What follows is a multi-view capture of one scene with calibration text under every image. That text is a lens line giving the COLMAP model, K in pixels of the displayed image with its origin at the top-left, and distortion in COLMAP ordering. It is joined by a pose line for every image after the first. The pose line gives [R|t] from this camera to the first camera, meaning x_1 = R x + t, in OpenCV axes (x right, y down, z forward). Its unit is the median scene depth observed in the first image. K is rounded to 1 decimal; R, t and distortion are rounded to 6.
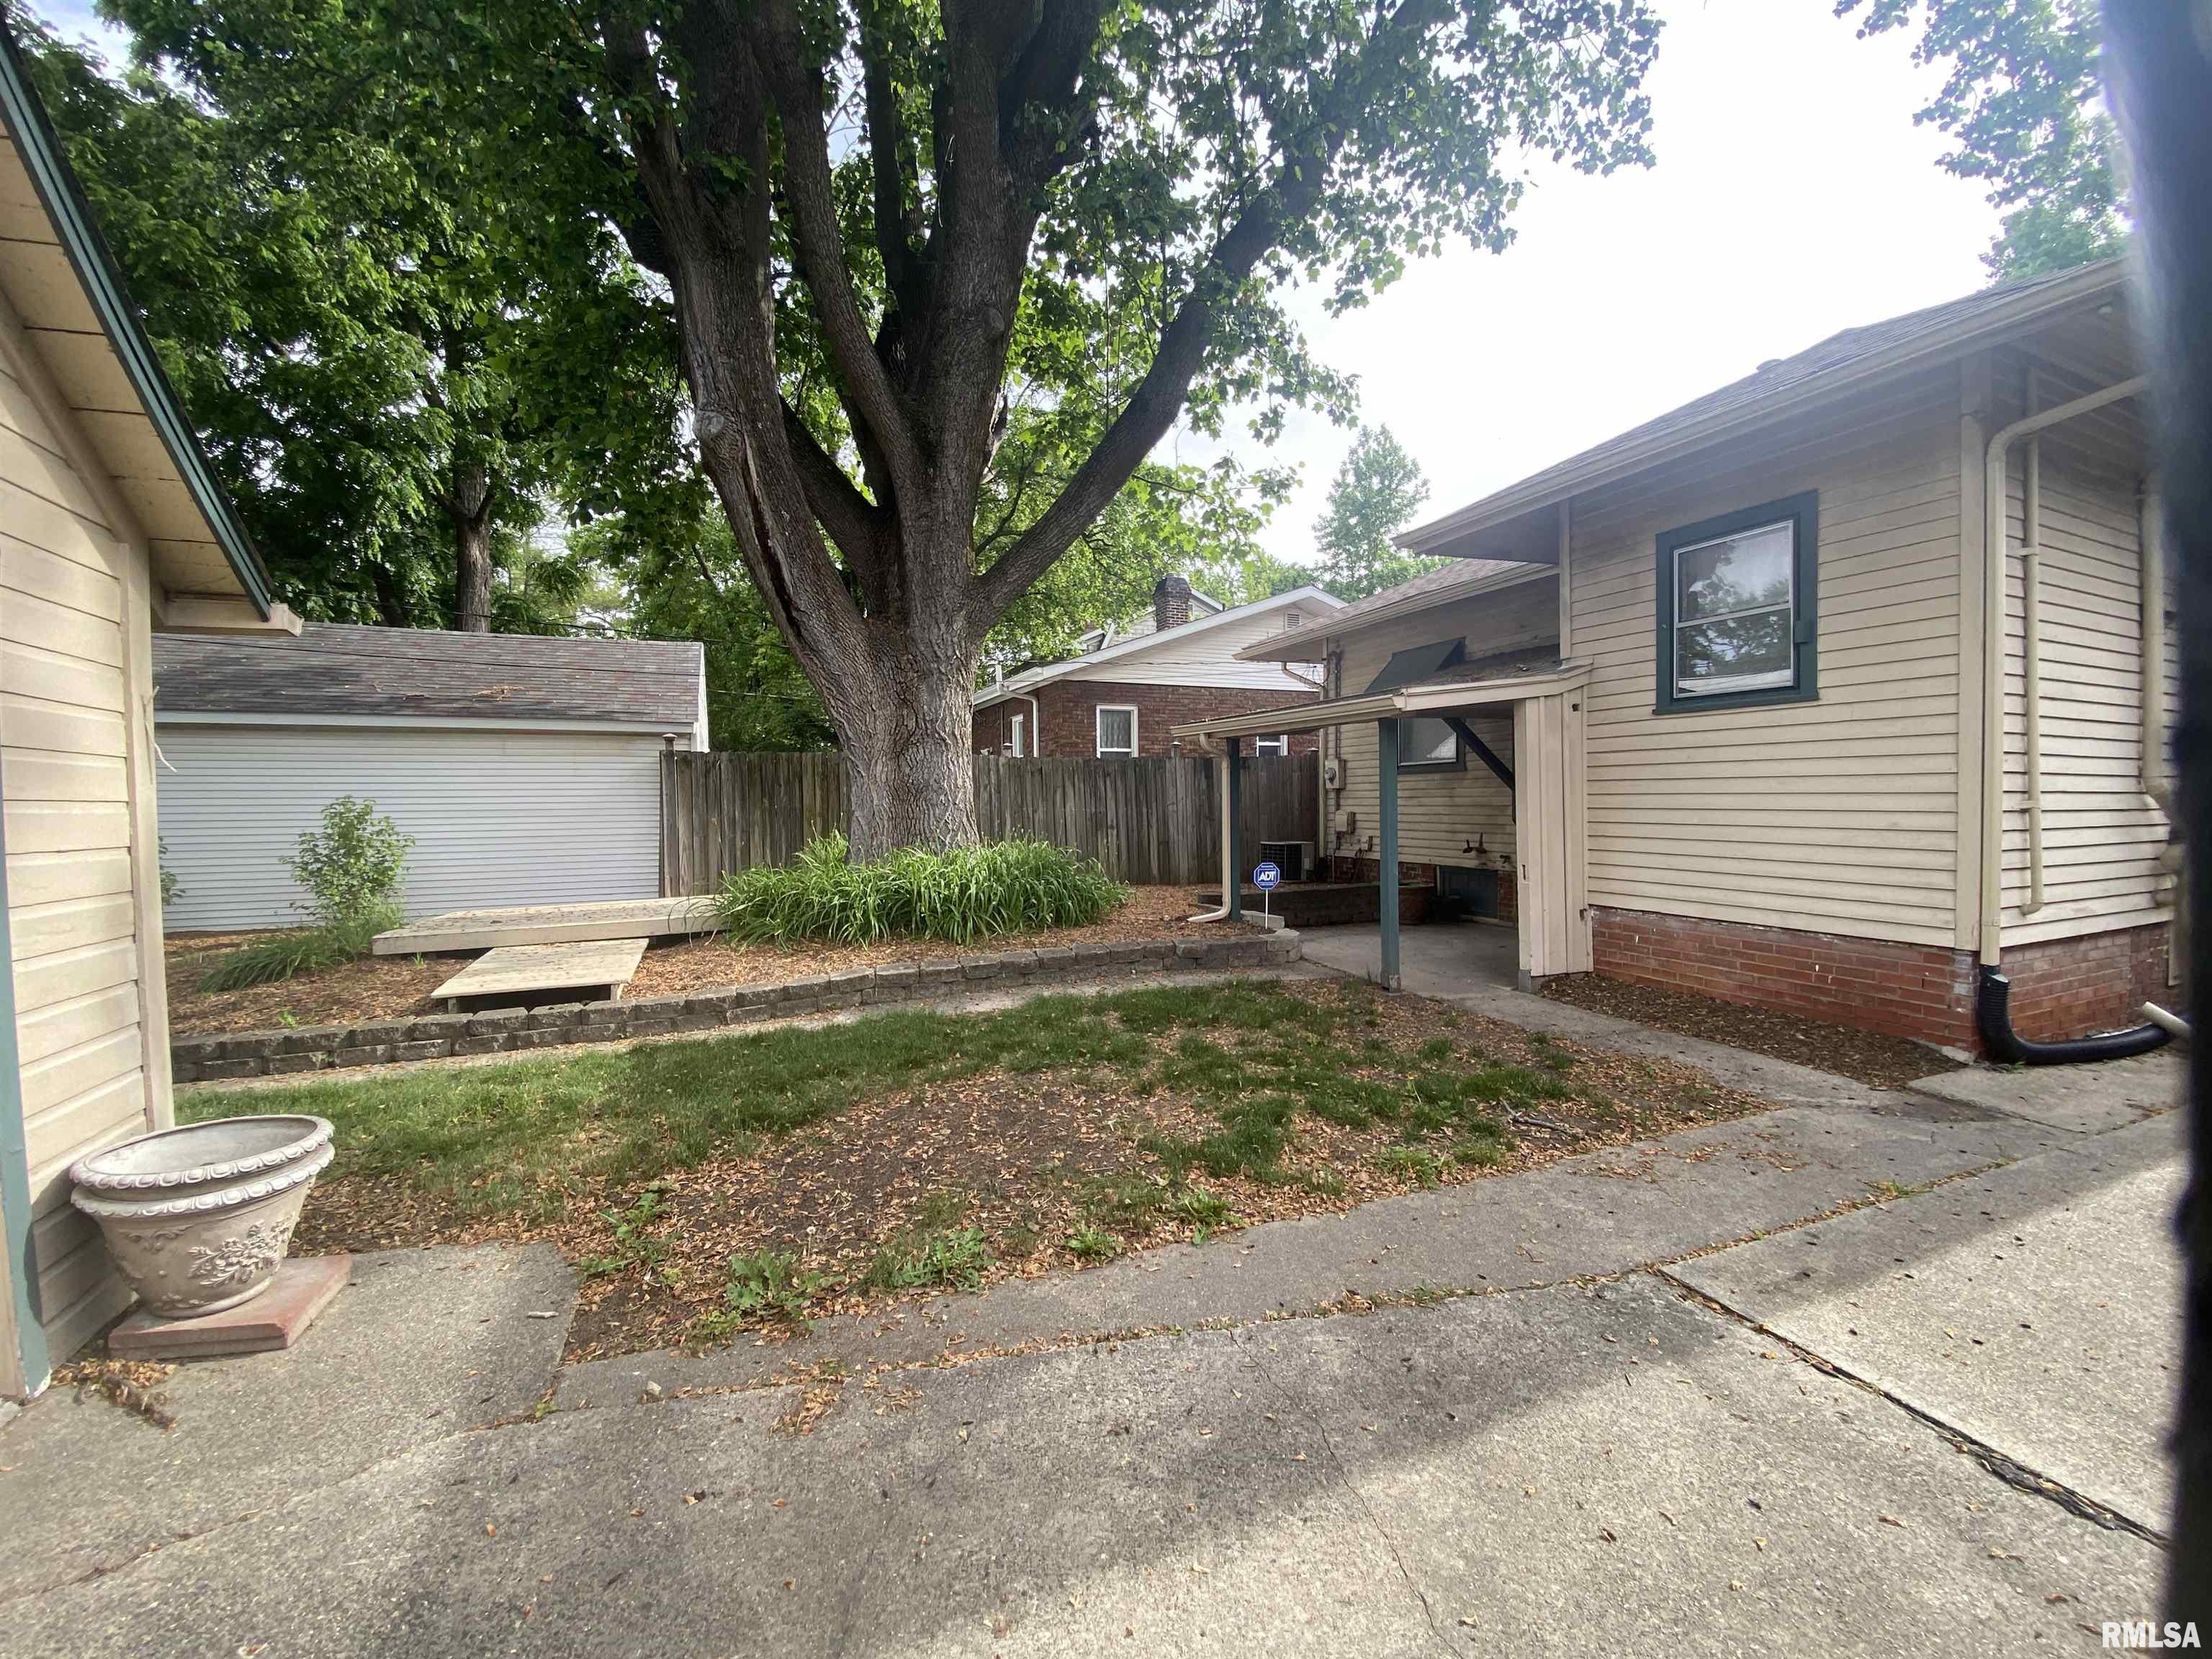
lens RADIAL K [[896.4, 0, 1100.8], [0, 896.4, 823.8], [0, 0, 1]] dist [-0.009986, -0.005634]
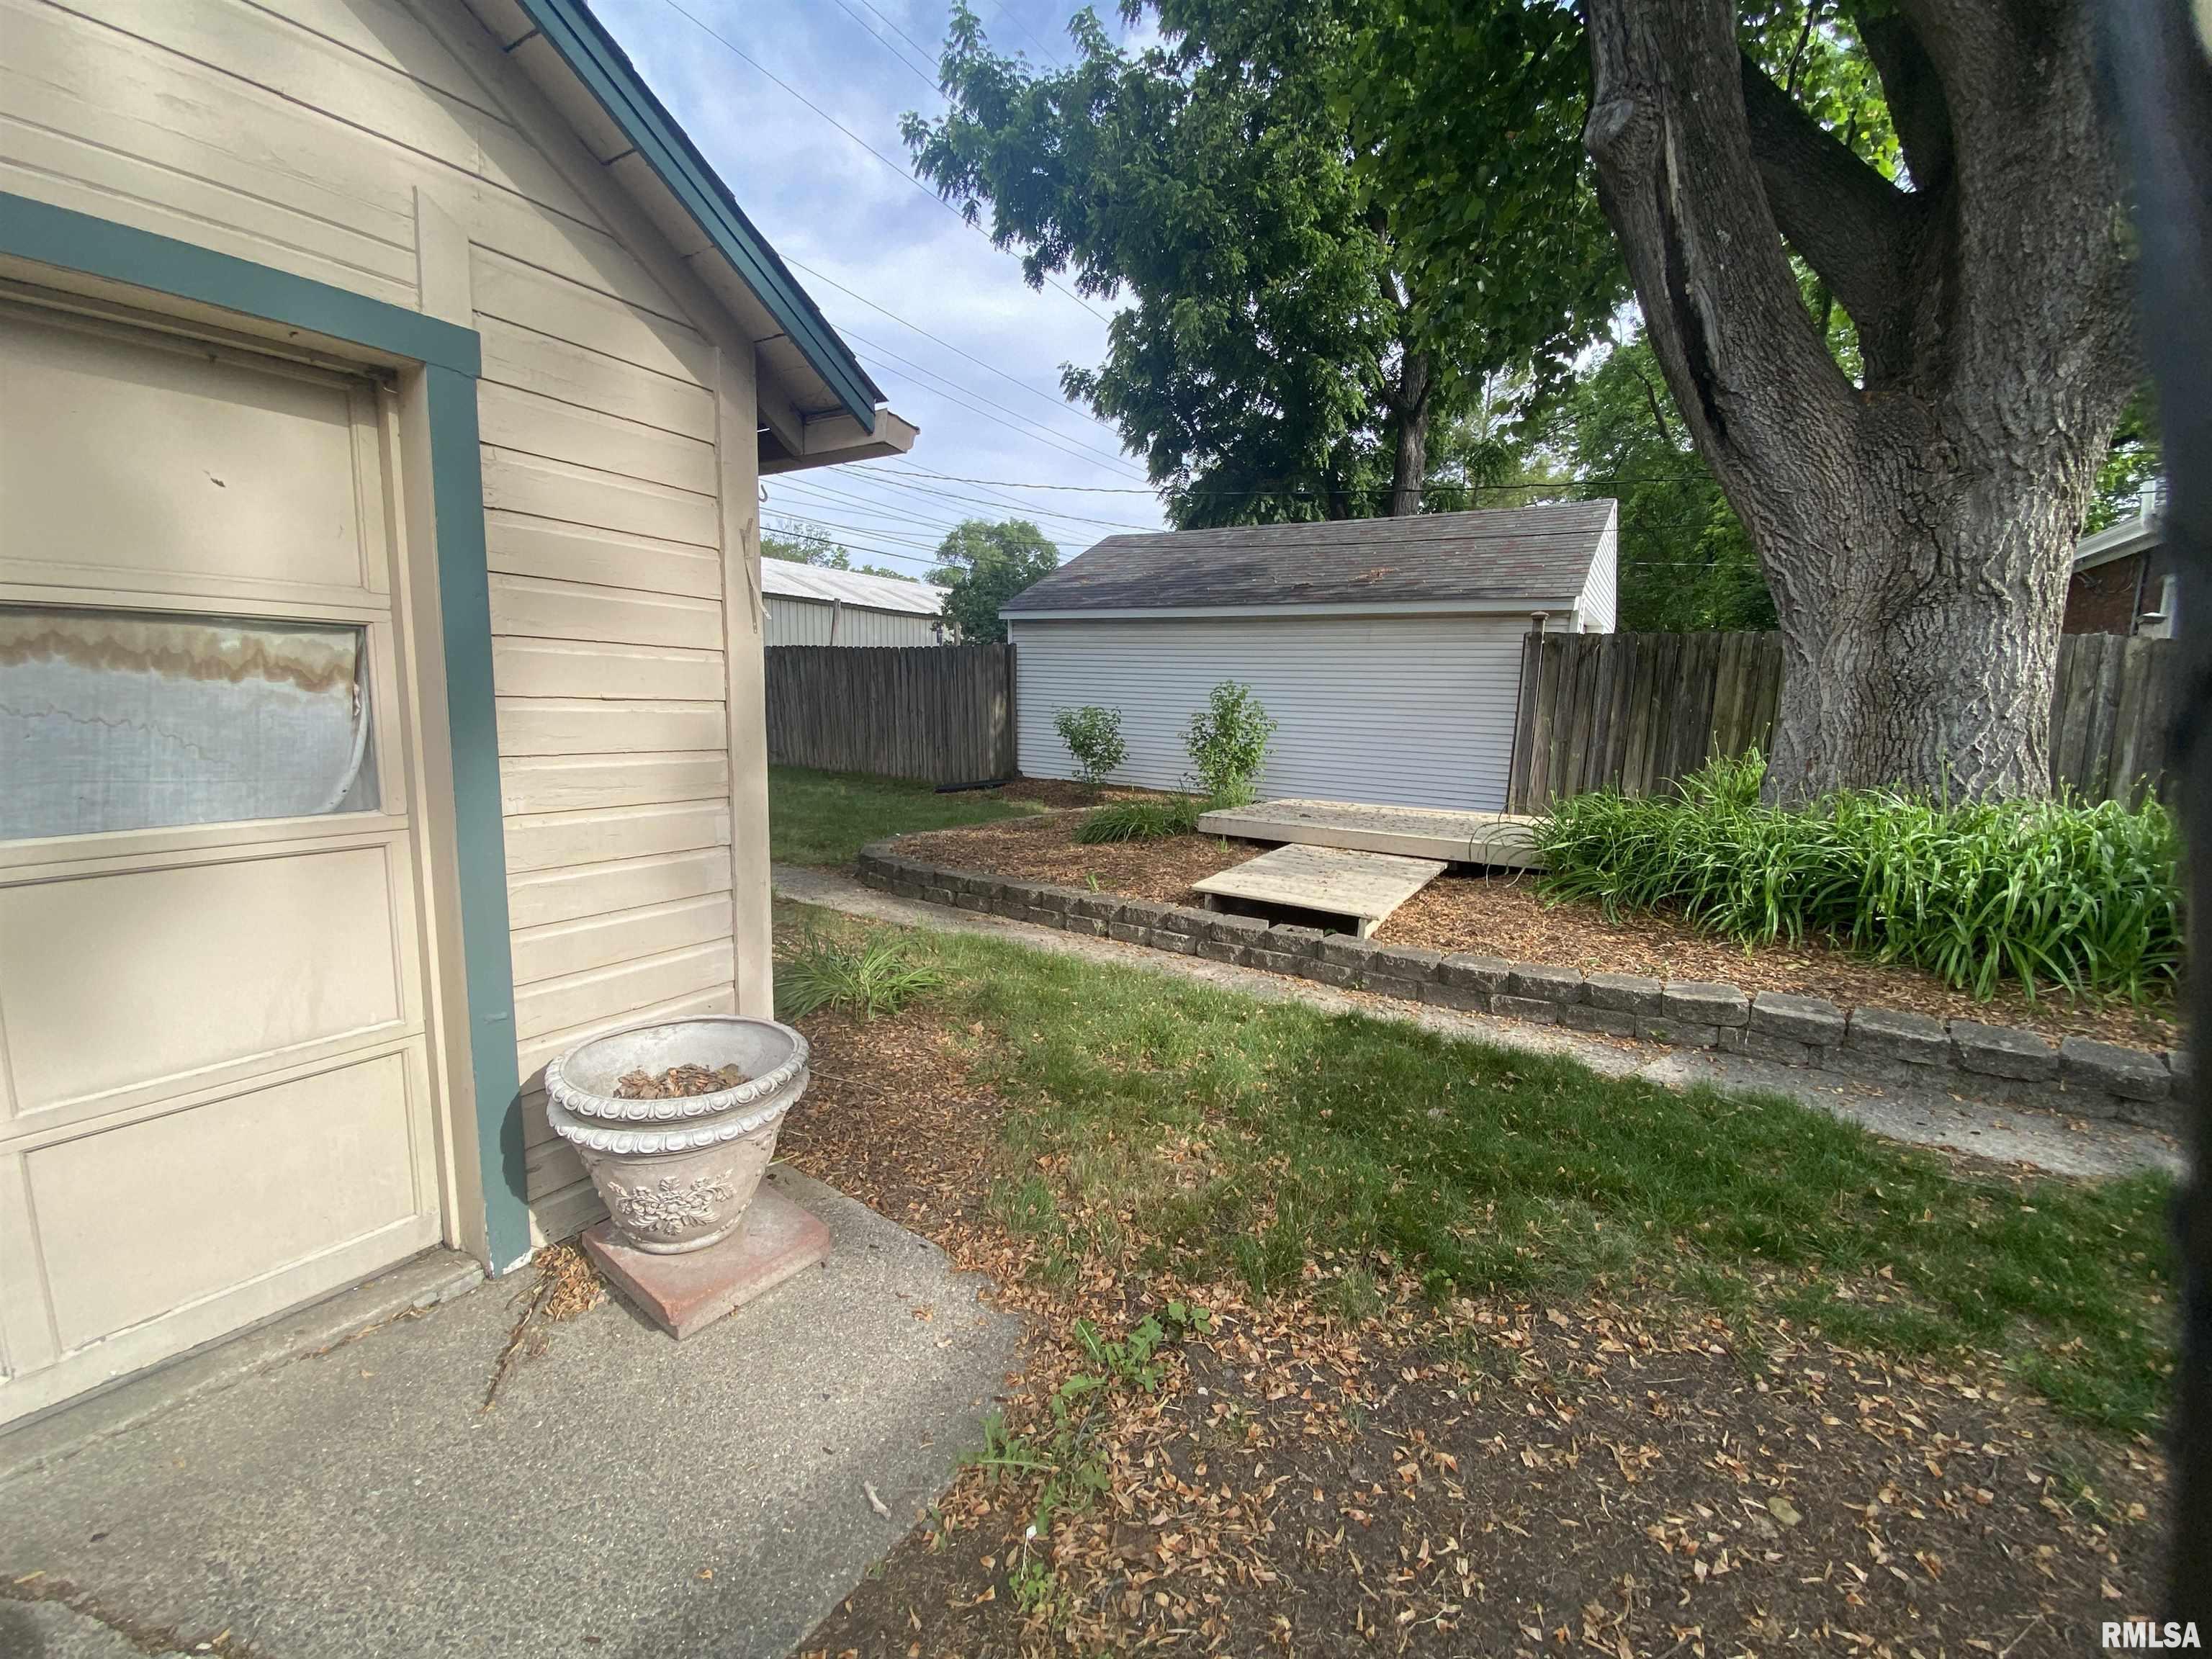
lens RADIAL K [[896.4, 0, 1095.0], [0, 896.4, 828.8], [0, 0, 1]] dist [-0.009986, -0.005634]
pose [[0.572064, 0.158178, -0.804812, -0.049760], [-0.062969, 0.986802, 0.149187, -0.001995], [0.817788, -0.034666, 0.574475, 0.322134]]
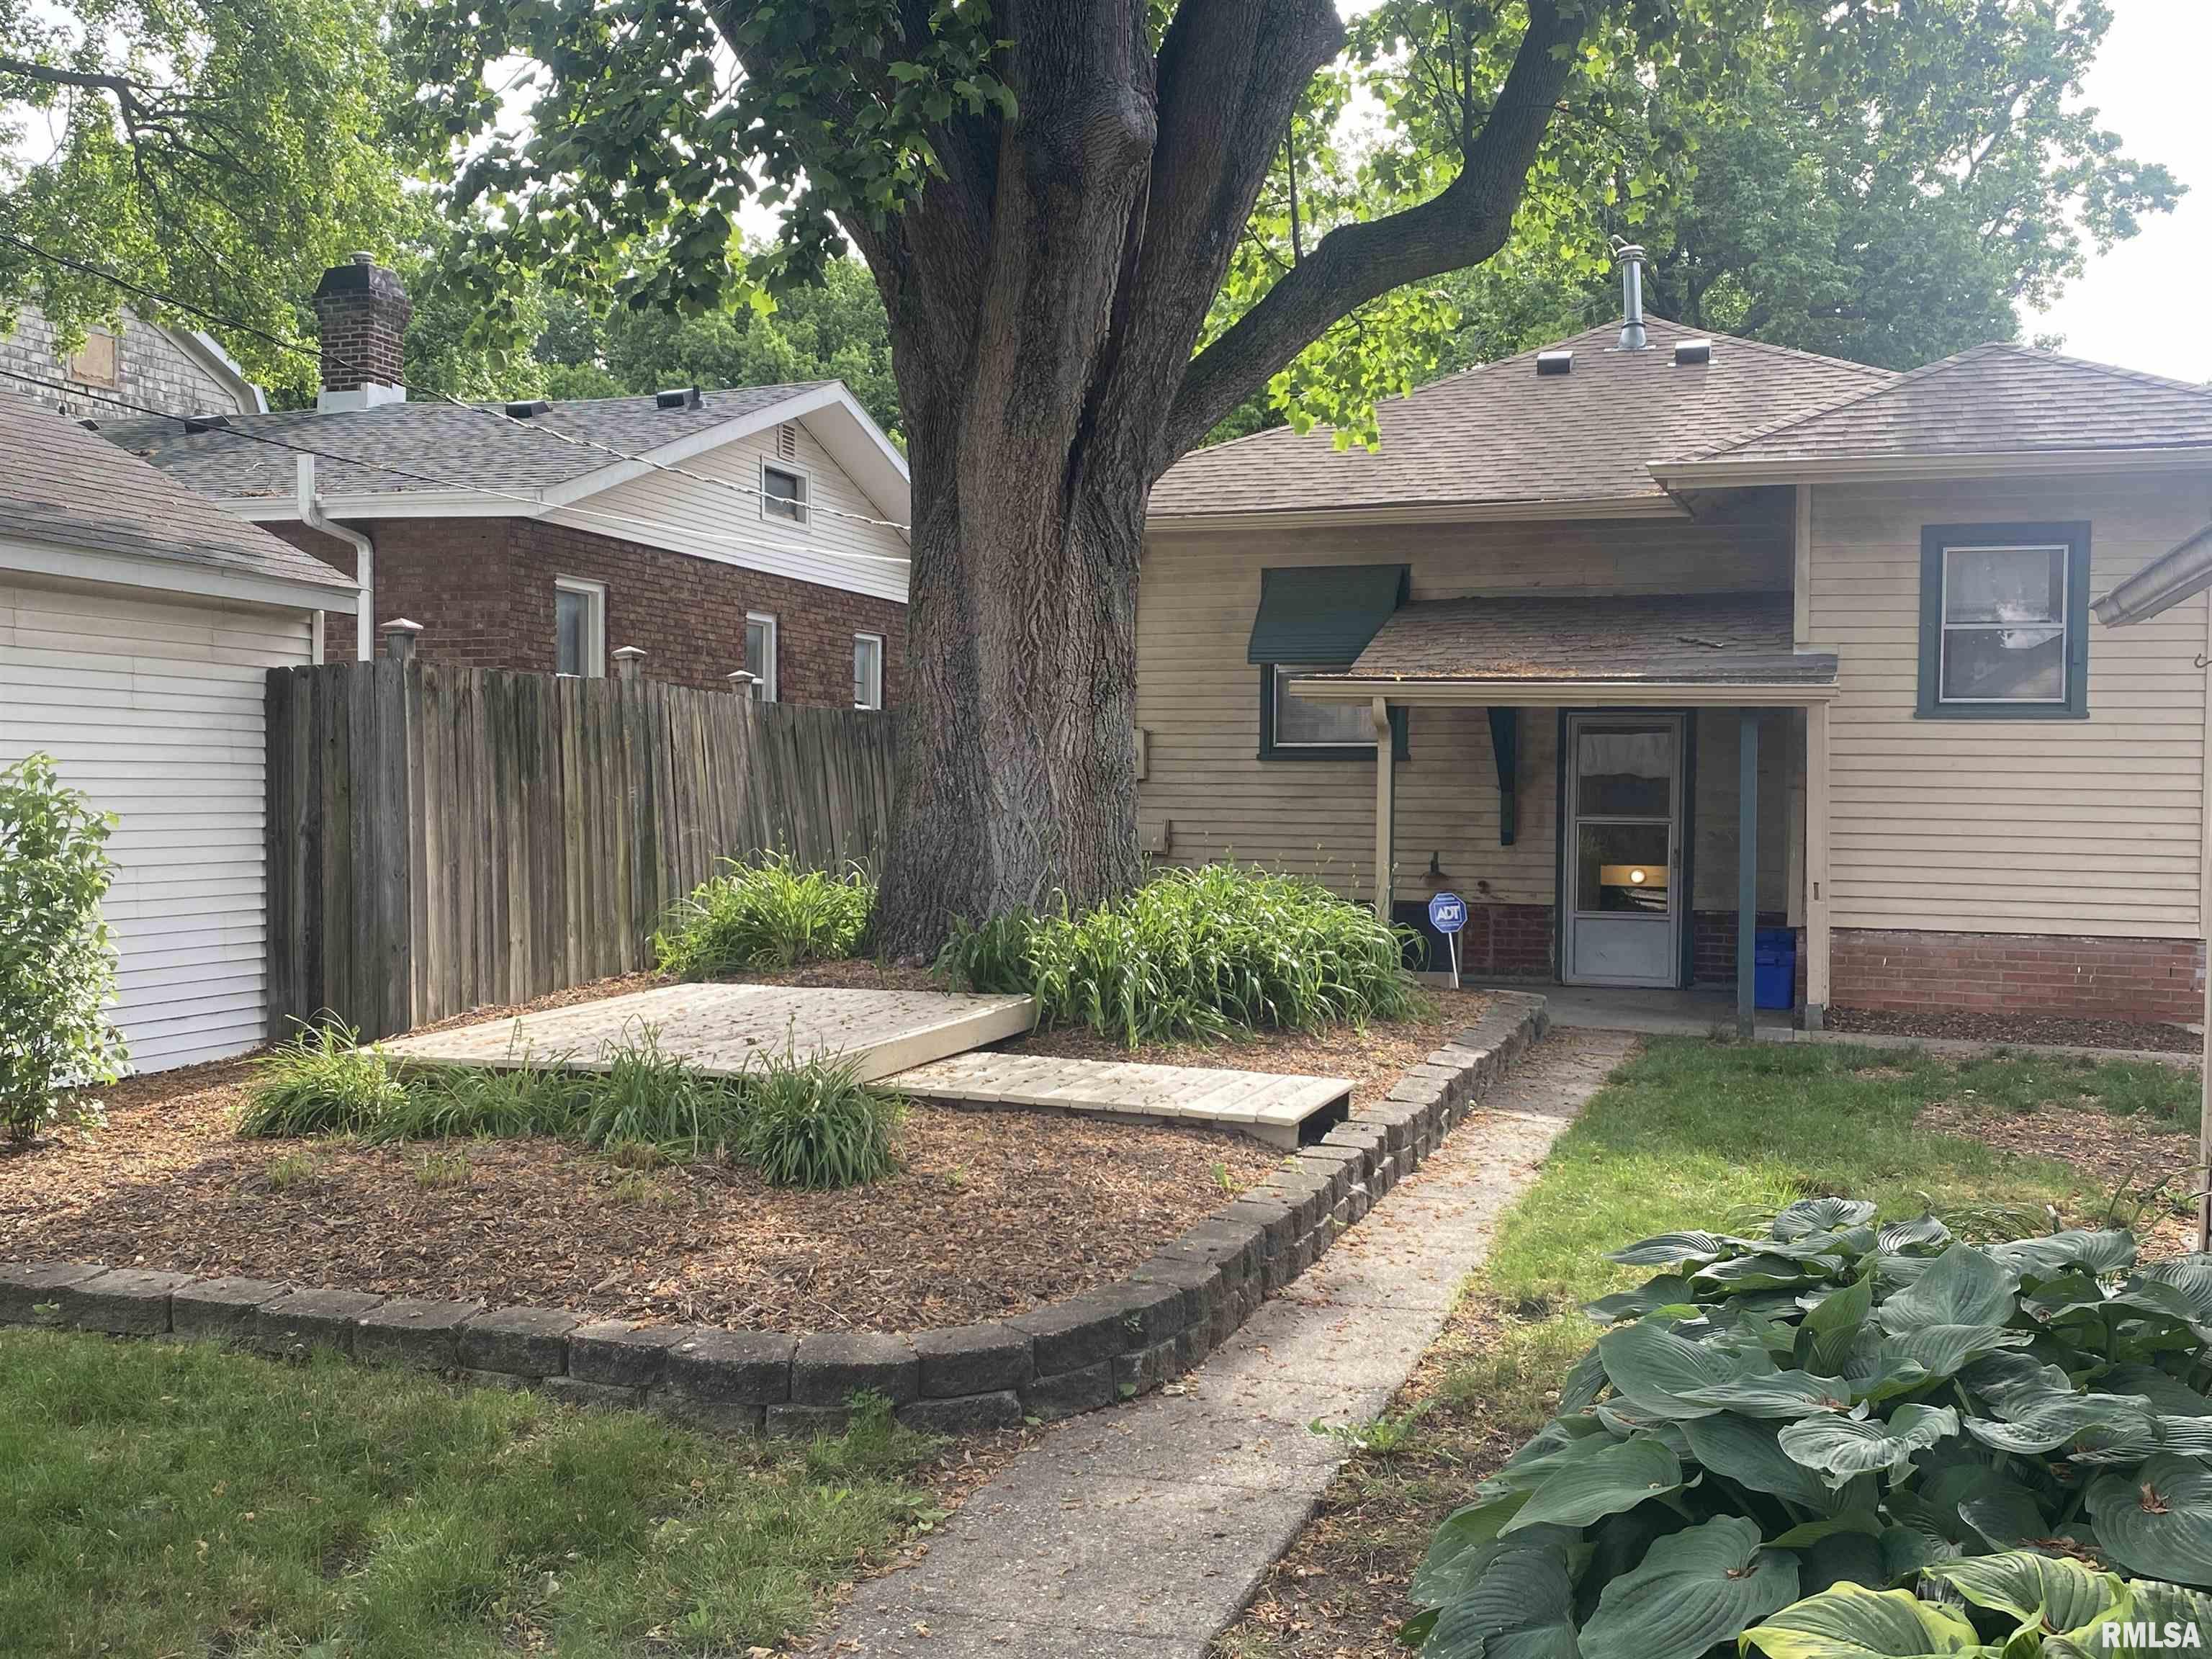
lens RADIAL K [[2164.2, 0, 1106.5], [0, 2164.2, 839.2], [0, 0, 1]] dist [0.013679, 0.000000]
pose [[0.654256, -0.000923, 0.756273, -1.623754], [0.003418, 0.999993, -0.001737, 0.005399], [-0.756266, 0.003722, 0.654254, 0.154610]]
